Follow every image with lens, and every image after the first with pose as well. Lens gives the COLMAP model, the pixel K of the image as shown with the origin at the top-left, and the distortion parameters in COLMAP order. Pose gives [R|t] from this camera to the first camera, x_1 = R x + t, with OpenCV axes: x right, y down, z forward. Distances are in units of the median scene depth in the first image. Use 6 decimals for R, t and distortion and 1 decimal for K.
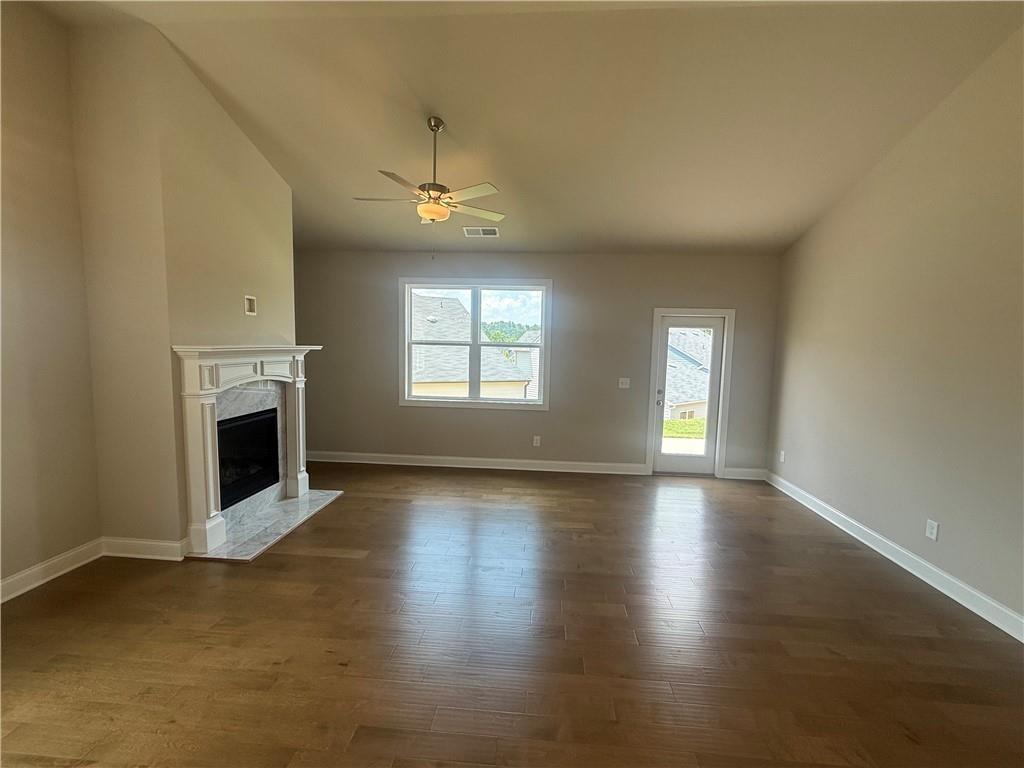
lens RADIAL K [[440.4, 0, 515.1], [0, 440.4, 386.0], [0, 0, 1]] dist [-0.002896, -0.000285]
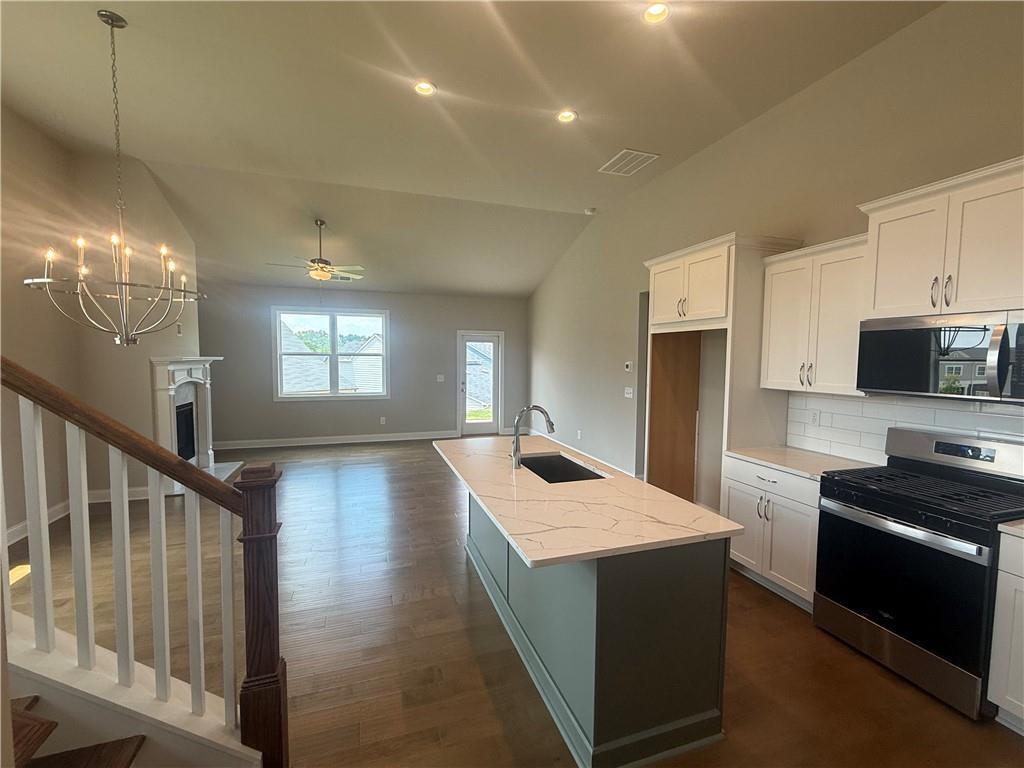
lens RADIAL K [[440.4, 0, 515.1], [0, 440.4, 386.0], [0, 0, 1]] dist [-0.002896, -0.000285]
pose [[0.921058, -0.041051, 0.387256, -0.117250], [0.049266, 0.998722, -0.011306, 0.054519], [-0.386297, 0.029493, 0.921903, -0.559877]]
